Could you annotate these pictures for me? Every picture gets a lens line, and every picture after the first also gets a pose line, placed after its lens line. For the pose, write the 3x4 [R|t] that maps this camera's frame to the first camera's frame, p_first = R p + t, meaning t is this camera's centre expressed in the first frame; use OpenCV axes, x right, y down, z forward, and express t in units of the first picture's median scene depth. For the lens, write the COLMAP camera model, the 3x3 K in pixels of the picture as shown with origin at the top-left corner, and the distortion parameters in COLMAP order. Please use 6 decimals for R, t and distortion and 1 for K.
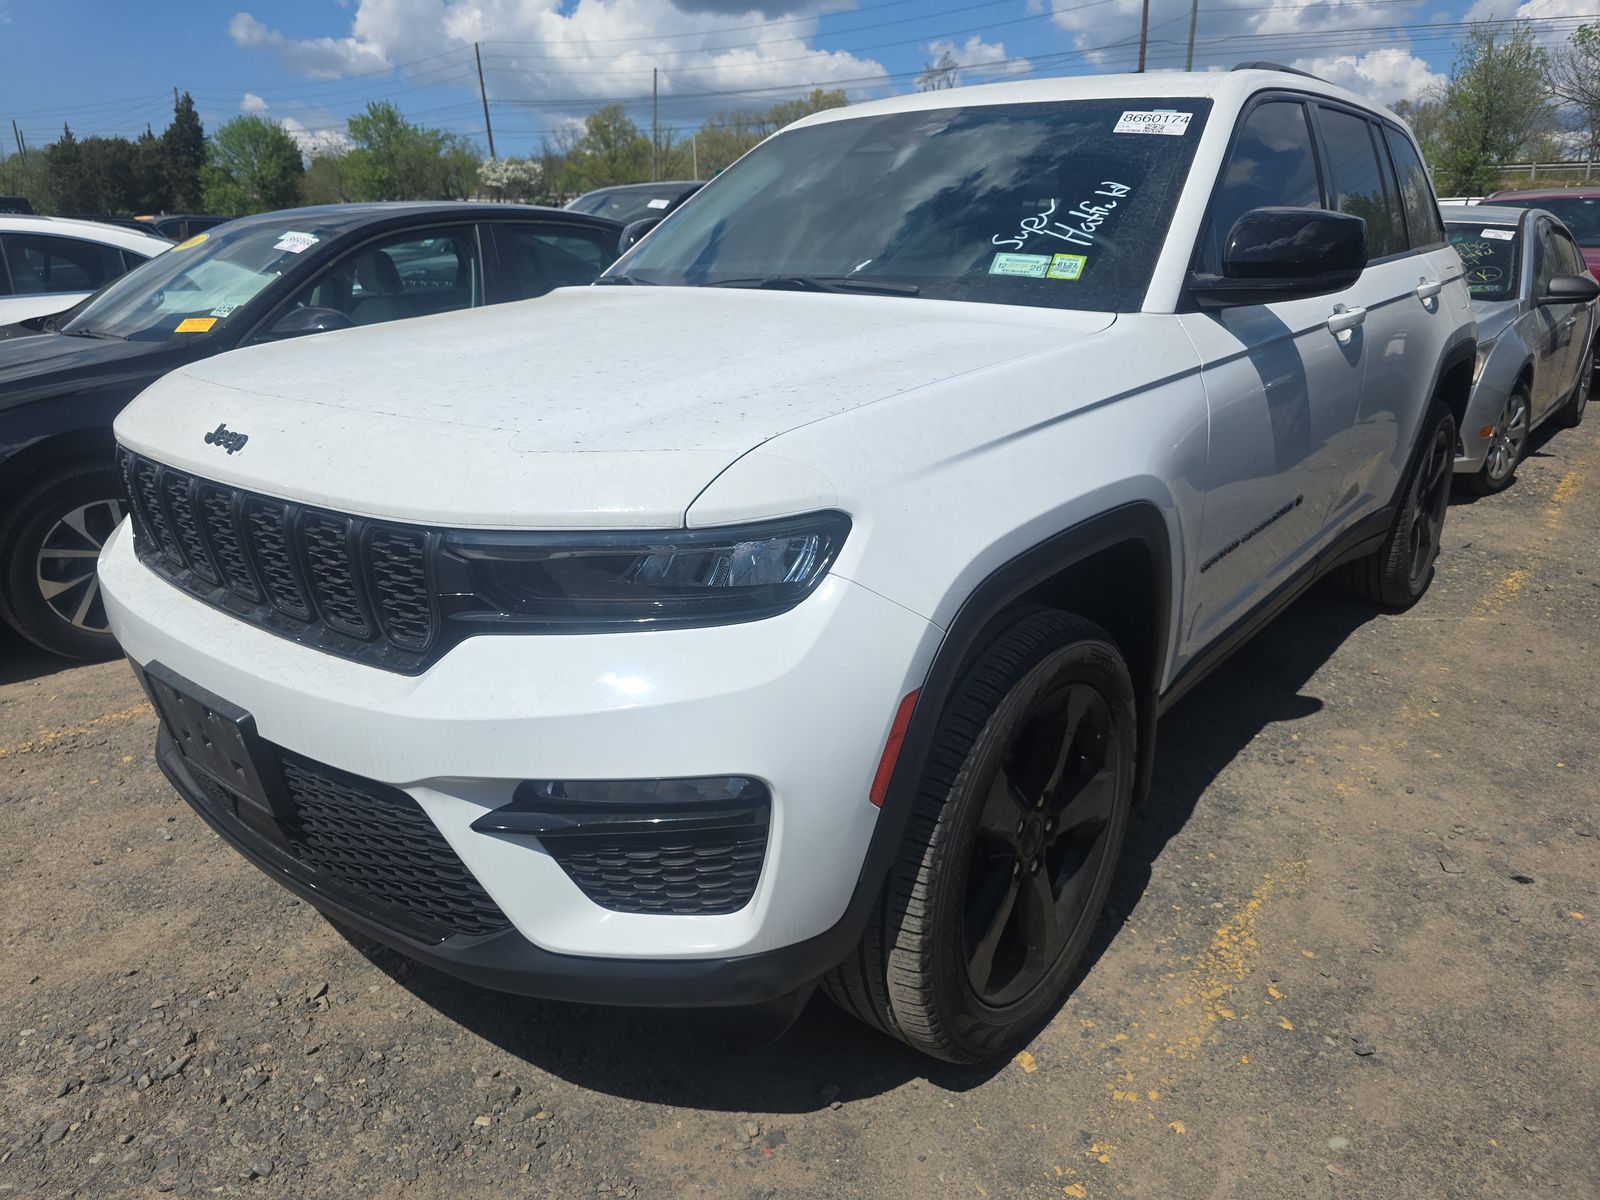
lens RADIAL K [[1075.8, 0, 800.0], [0, 1075.8, 600.0], [0, 0, 1]] dist [0.033605, -0.033719]
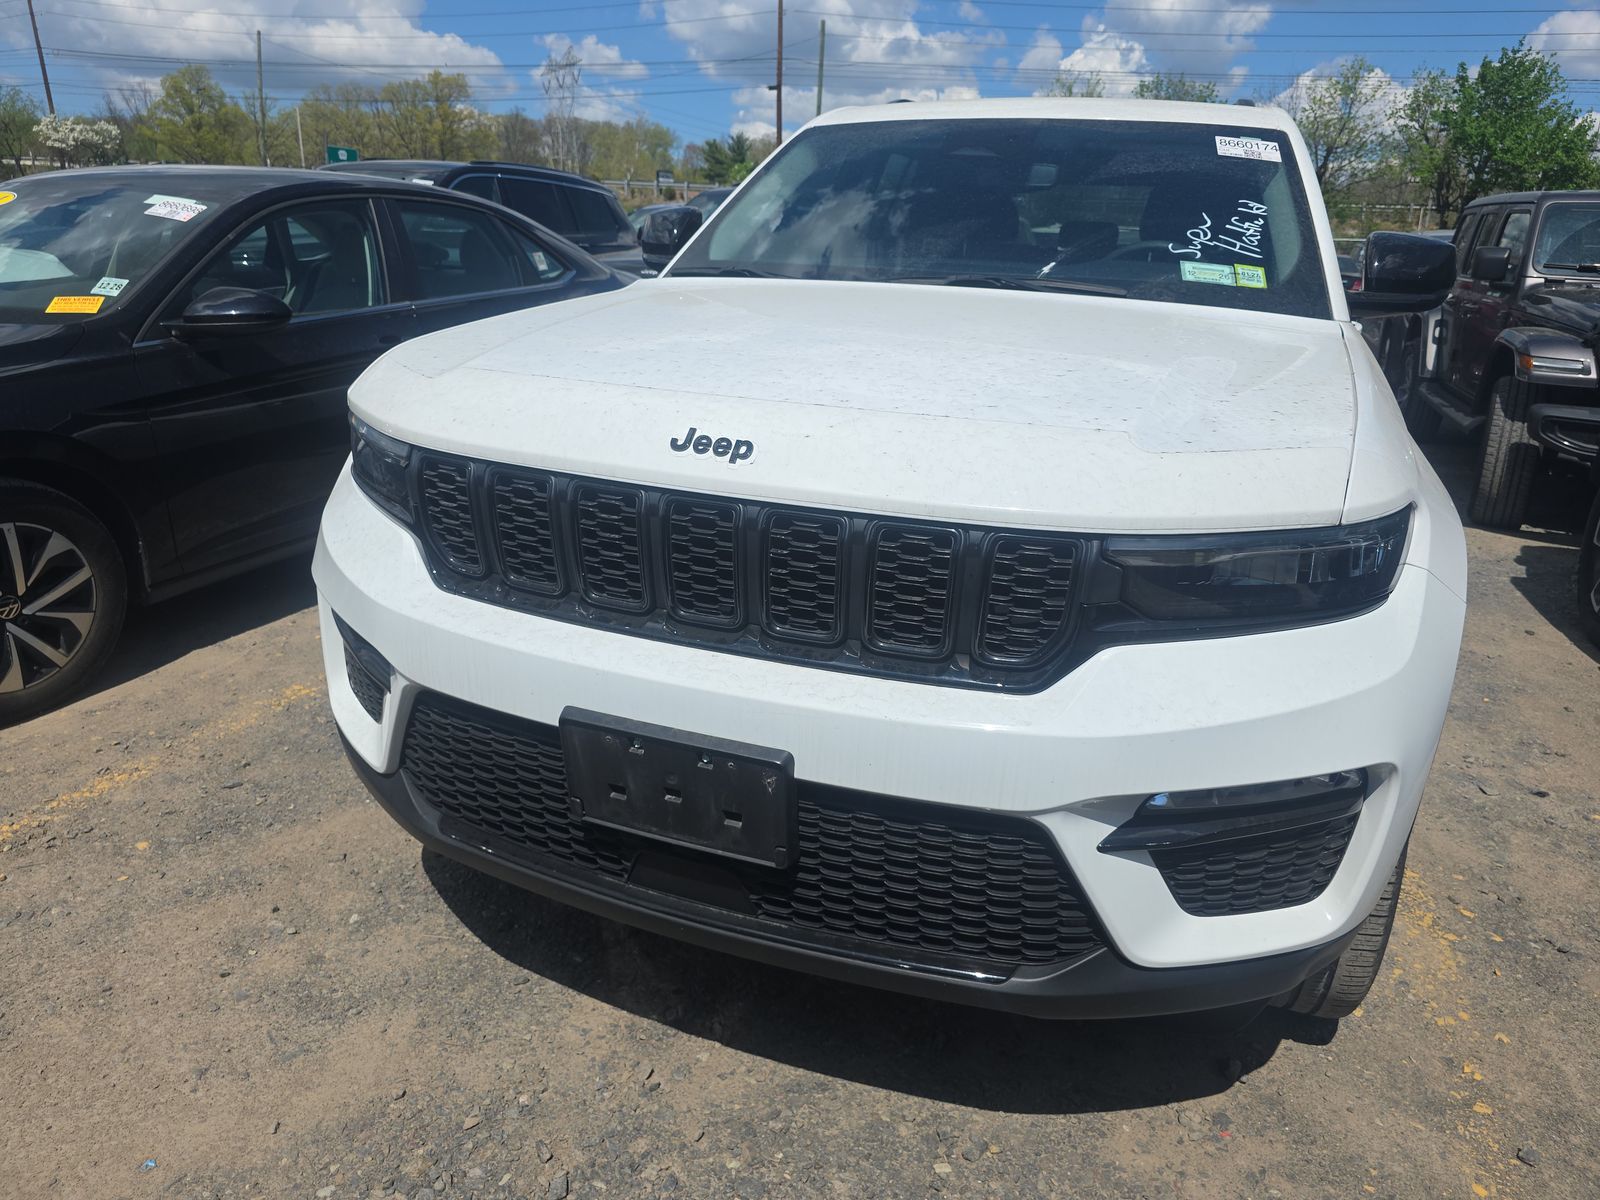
lens RADIAL K [[1072.1, 0, 815.9], [0, 1072.1, 591.7], [0, 0, 1]] dist [0.035120, -0.033541]
pose [[0.947510, -0.054774, 0.314999, -0.527892], [0.056293, 0.998405, 0.004281, -0.021313], [-0.314731, 0.013676, 0.949082, 0.112472]]
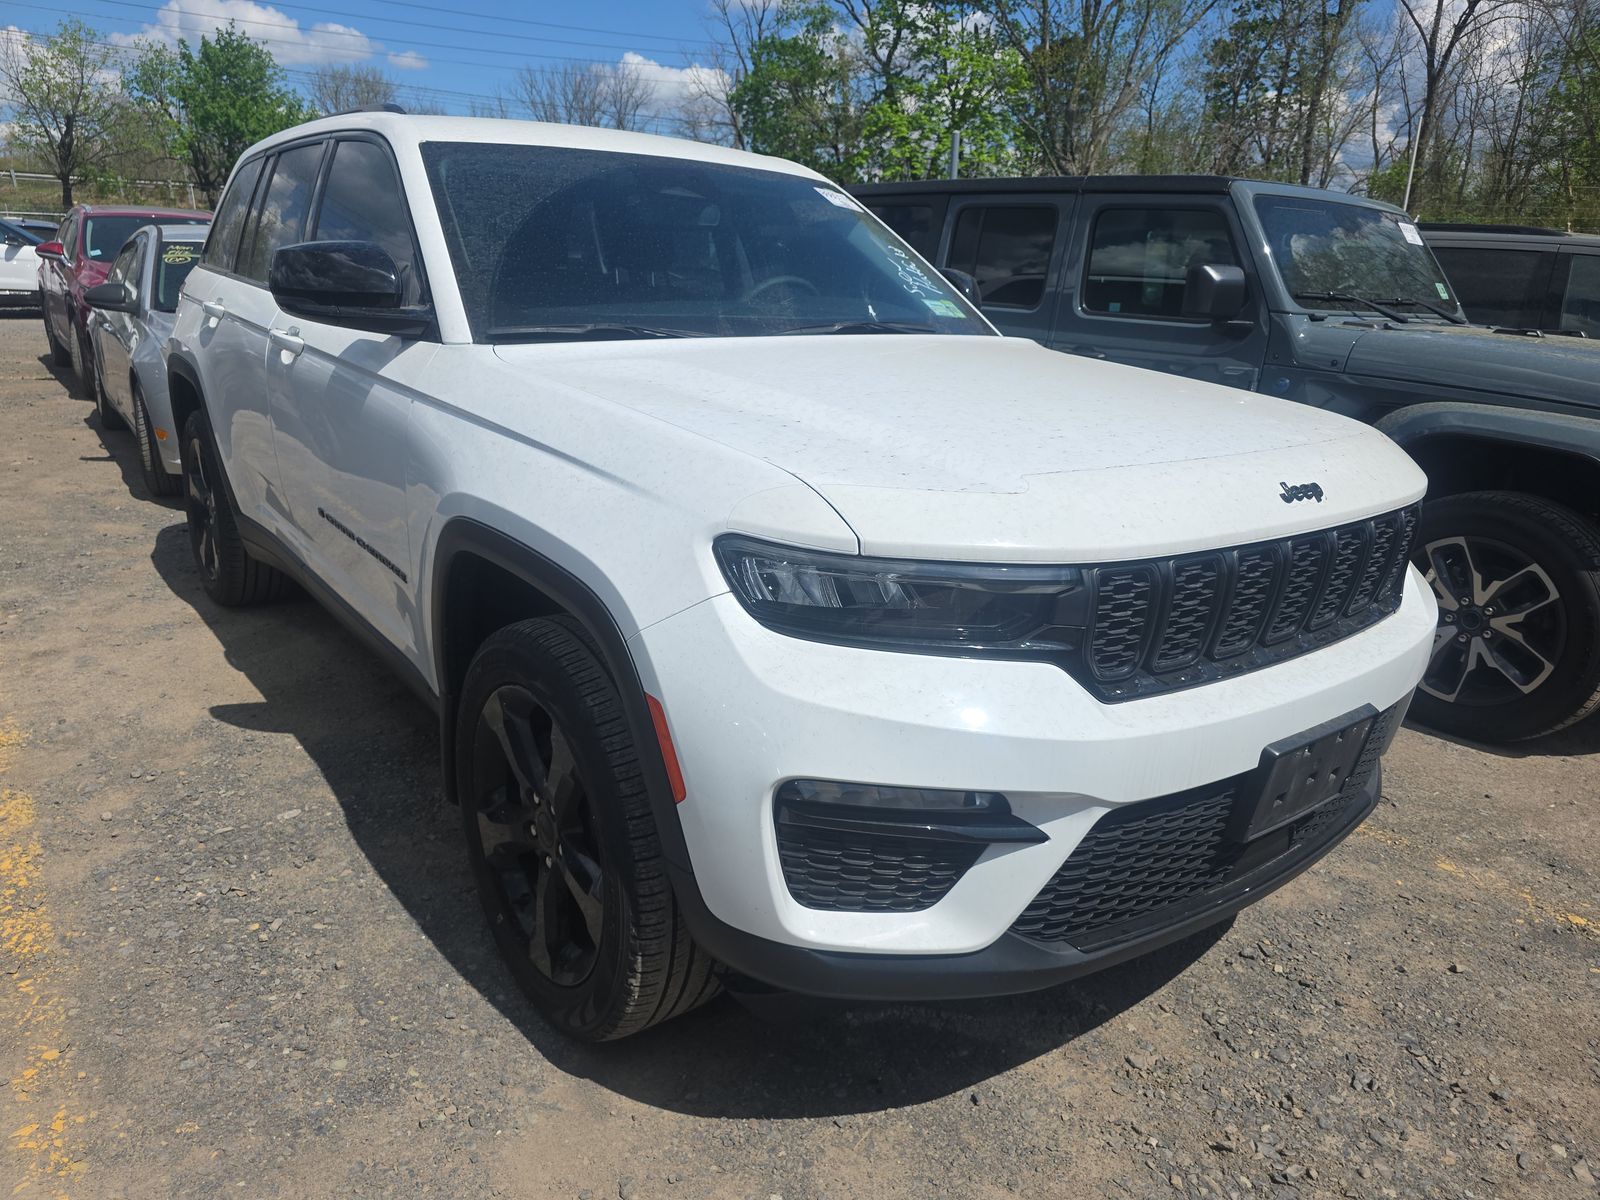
lens RADIAL K [[1057.0, 0, 800.0], [0, 1057.0, 600.0], [0, 0, 1]] dist [-0.000394, 0.000491]
pose [[0.247808, -0.281216, 0.927097, -1.197841], [0.276857, 0.937594, 0.210397, -0.294501], [-0.928408, 0.204535, 0.310200, 0.839485]]
